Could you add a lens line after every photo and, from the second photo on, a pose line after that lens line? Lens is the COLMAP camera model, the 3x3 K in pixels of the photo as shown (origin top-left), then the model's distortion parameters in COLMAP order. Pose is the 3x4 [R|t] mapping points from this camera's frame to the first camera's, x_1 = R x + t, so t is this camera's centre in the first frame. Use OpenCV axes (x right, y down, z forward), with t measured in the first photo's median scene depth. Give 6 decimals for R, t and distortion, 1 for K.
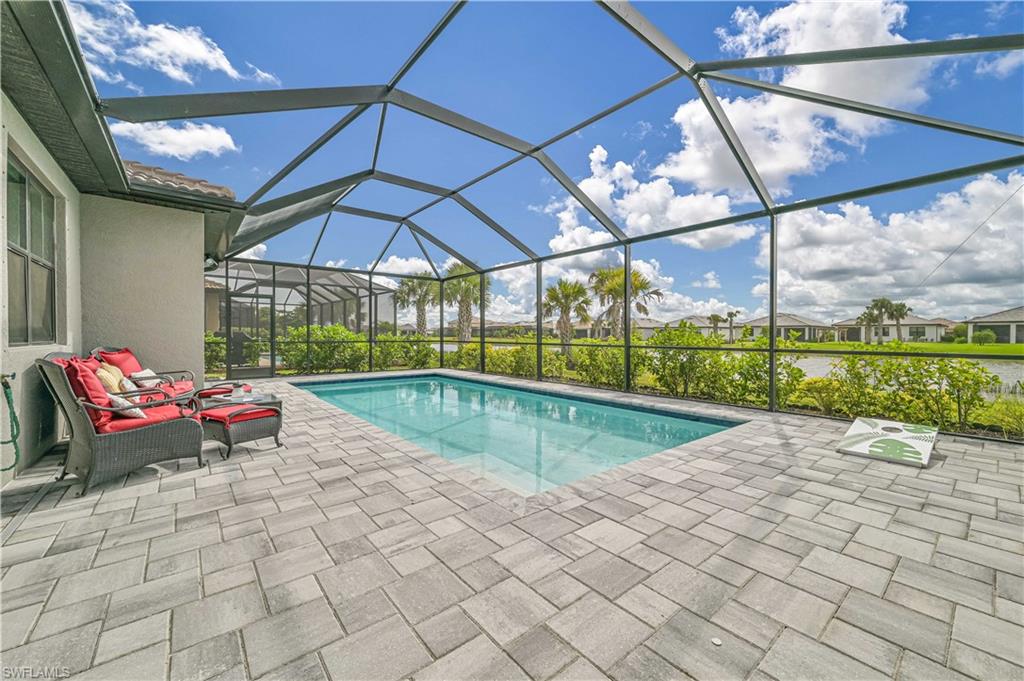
lens RADIAL K [[400.8, 0, 511.3], [0, 400.8, 341.9], [0, 0, 1]] dist [0.001852, 0.000142]
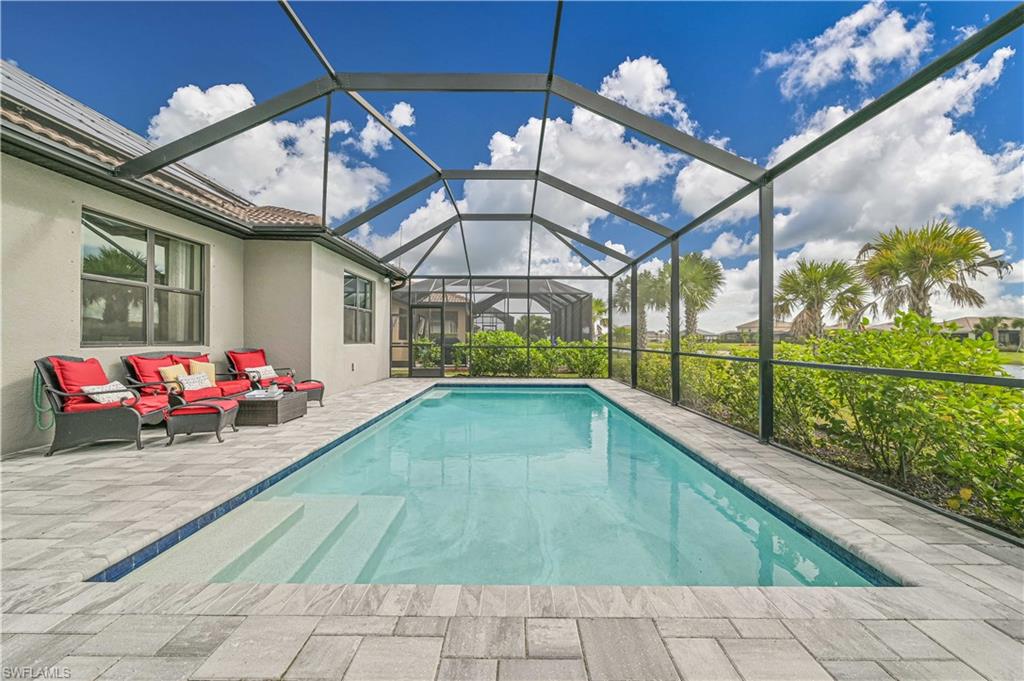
lens RADIAL K [[400.8, 0, 513.9], [0, 400.8, 336.8], [0, 0, 1]] dist [0.001852, 0.000142]
pose [[0.771647, -0.001802, -0.636049, 0.889595], [-0.015413, 0.999649, -0.021532, -0.015678], [0.635865, 0.026419, 0.771348, 0.806907]]
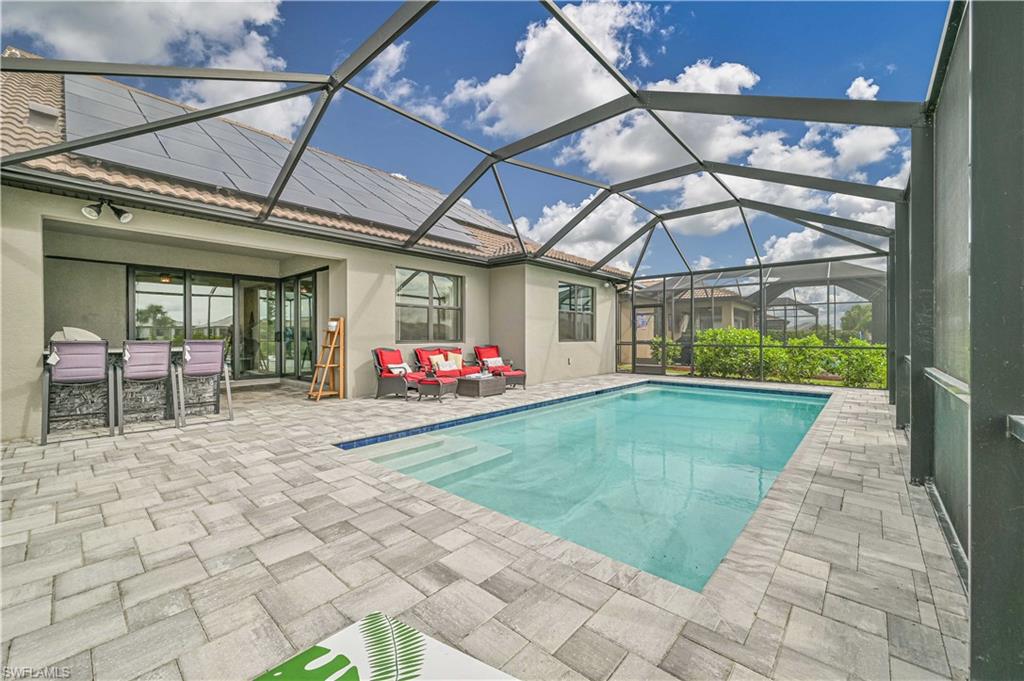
lens RADIAL K [[400.8, 0, 517.1], [0, 400.8, 341.2], [0, 0, 1]] dist [0.001852, 0.000142]
pose [[0.160224, 0.011559, -0.987013, 1.484968], [-0.017449, 0.999808, 0.008876, -0.037242], [0.986927, 0.015800, 0.160395, 1.273566]]
